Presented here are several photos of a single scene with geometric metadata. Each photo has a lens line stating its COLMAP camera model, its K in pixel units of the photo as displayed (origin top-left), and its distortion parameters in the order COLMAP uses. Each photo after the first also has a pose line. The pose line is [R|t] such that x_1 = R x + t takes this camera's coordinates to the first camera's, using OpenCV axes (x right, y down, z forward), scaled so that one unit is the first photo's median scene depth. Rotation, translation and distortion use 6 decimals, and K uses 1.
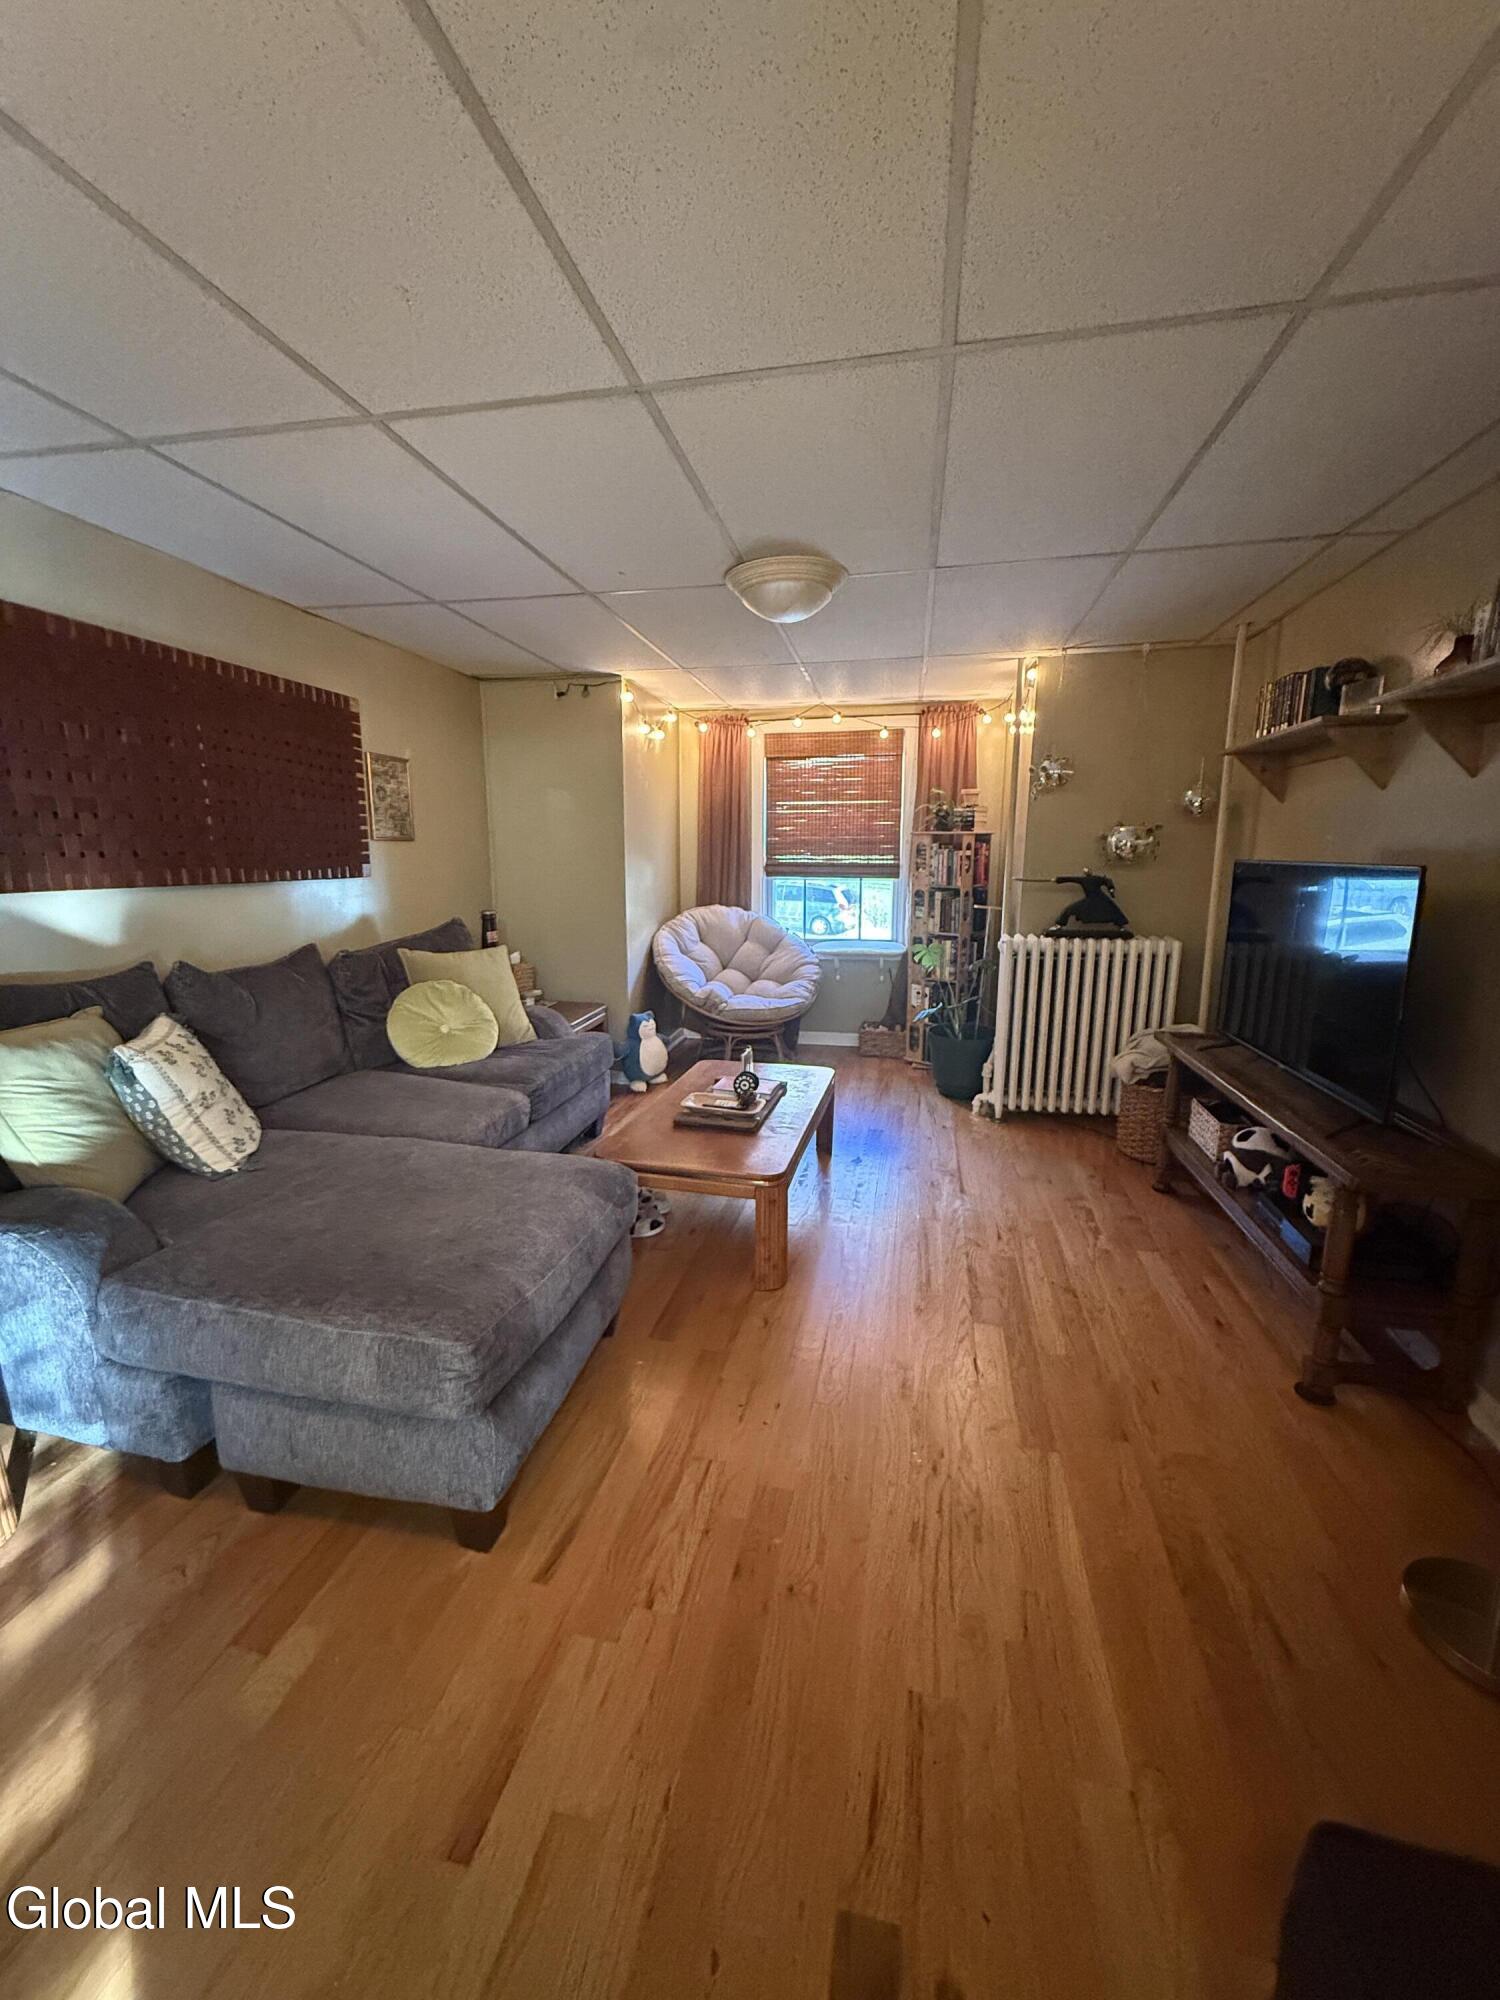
lens RADIAL K [[794.5, 0, 747.7], [0, 794.5, 999.9], [0, 0, 1]] dist [-0.000867, 0.000305]
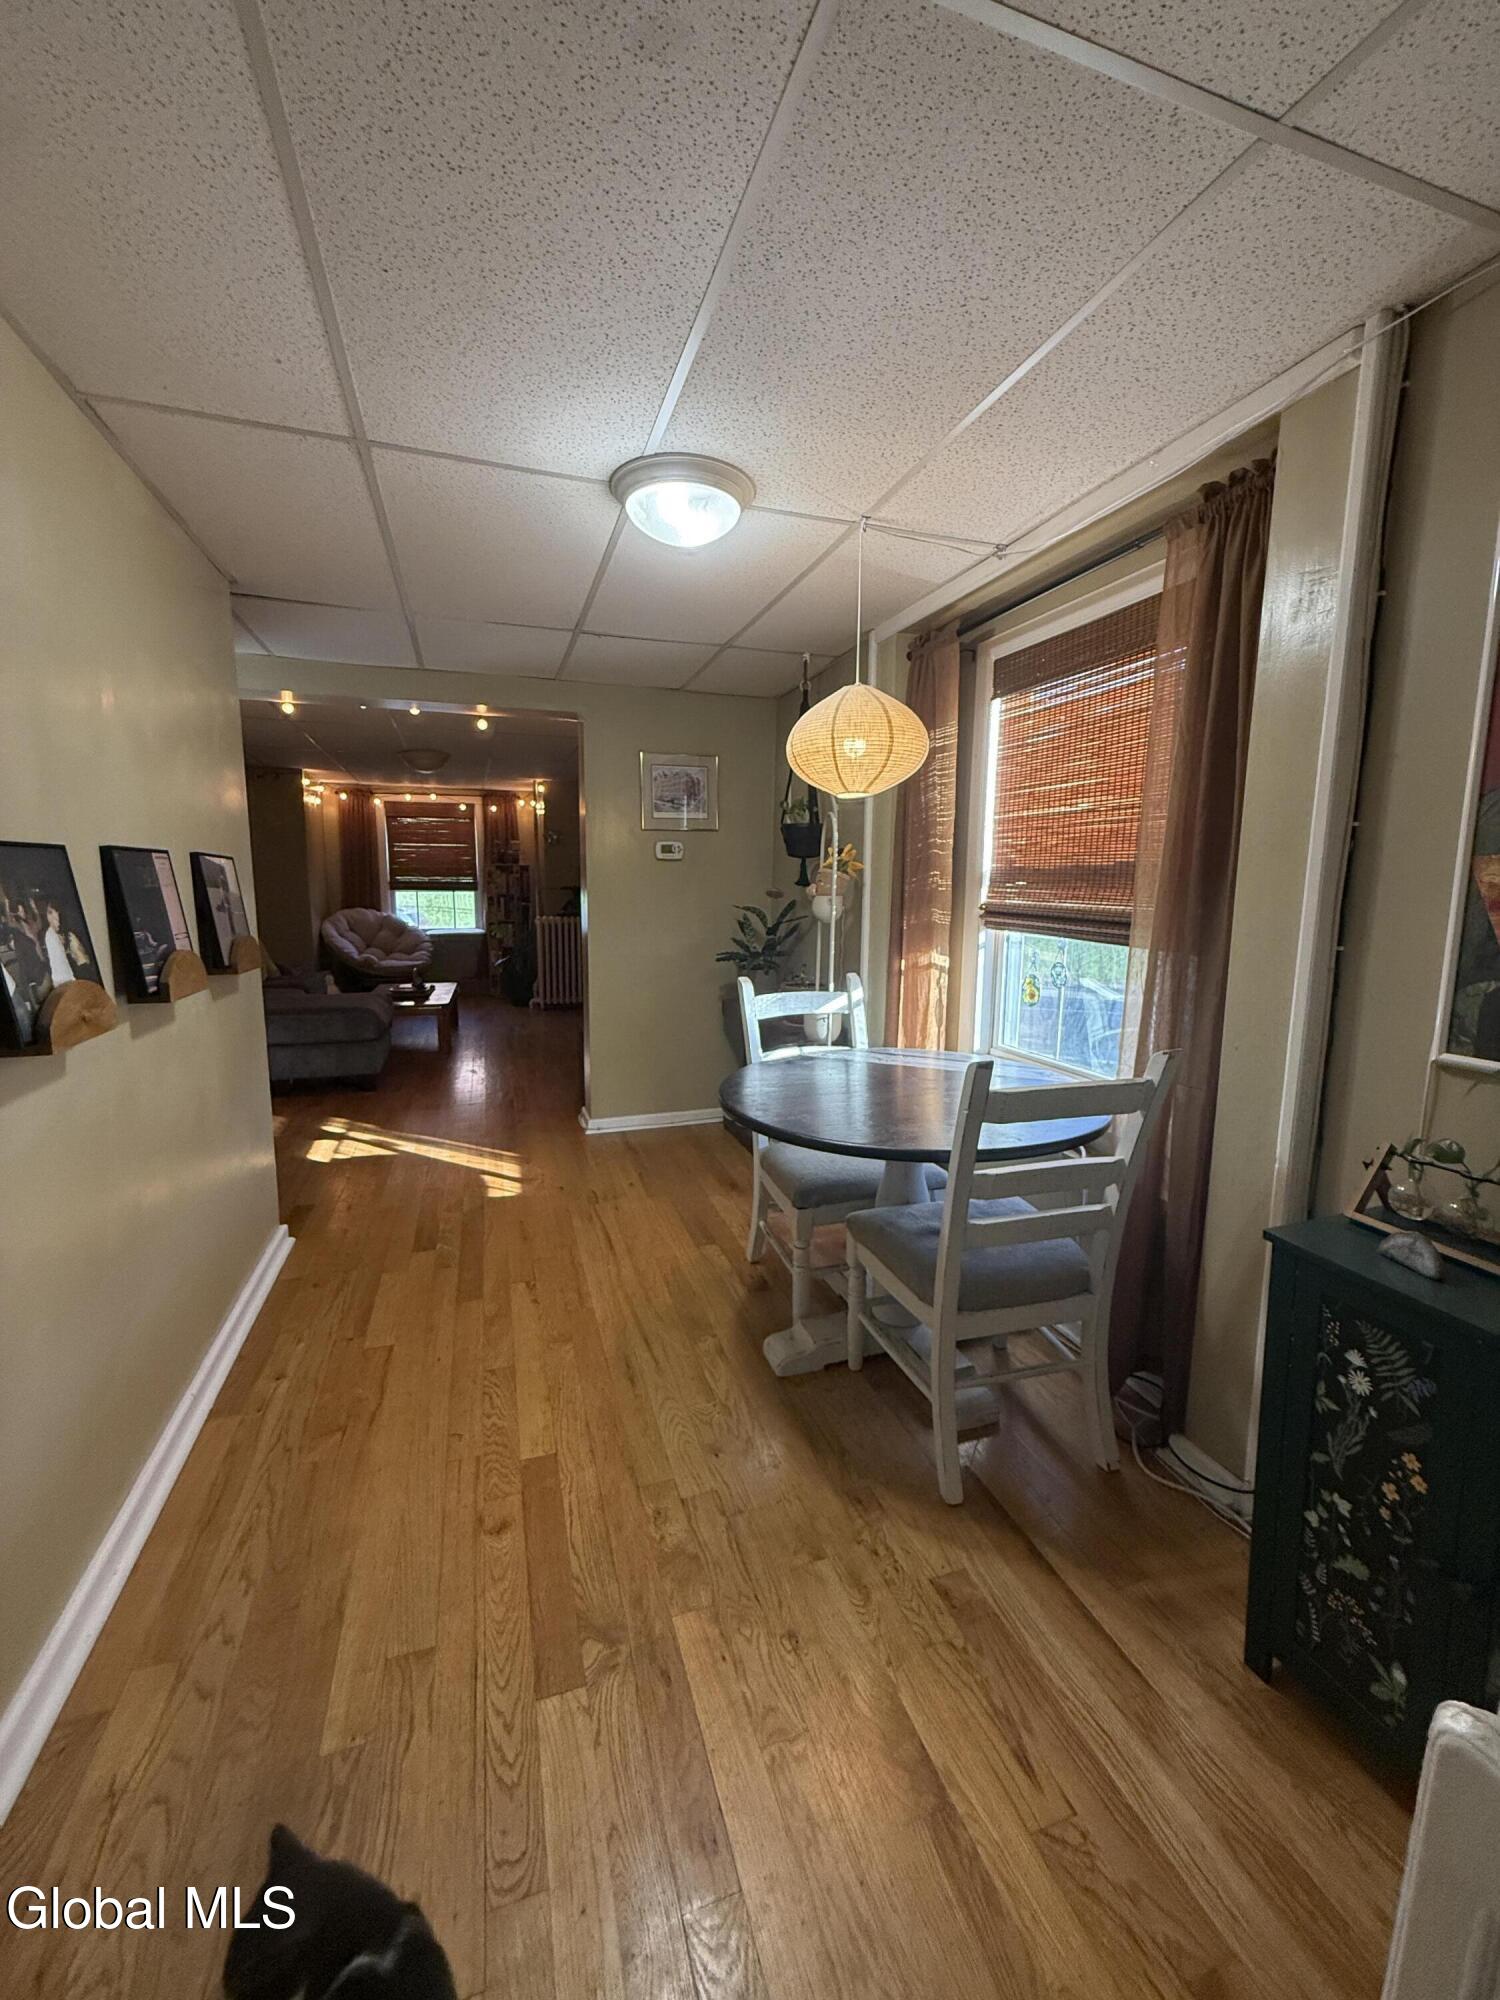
lens RADIAL K [[794.5, 0, 750.6], [0, 794.5, 999.9], [0, 0, 1]] dist [-0.000867, 0.000305]
pose [[0.859840, -0.068673, 0.505924, -0.192006], [0.085605, 0.996276, -0.010258, 0.154352], [-0.503335, 0.052130, 0.862517, -0.781046]]
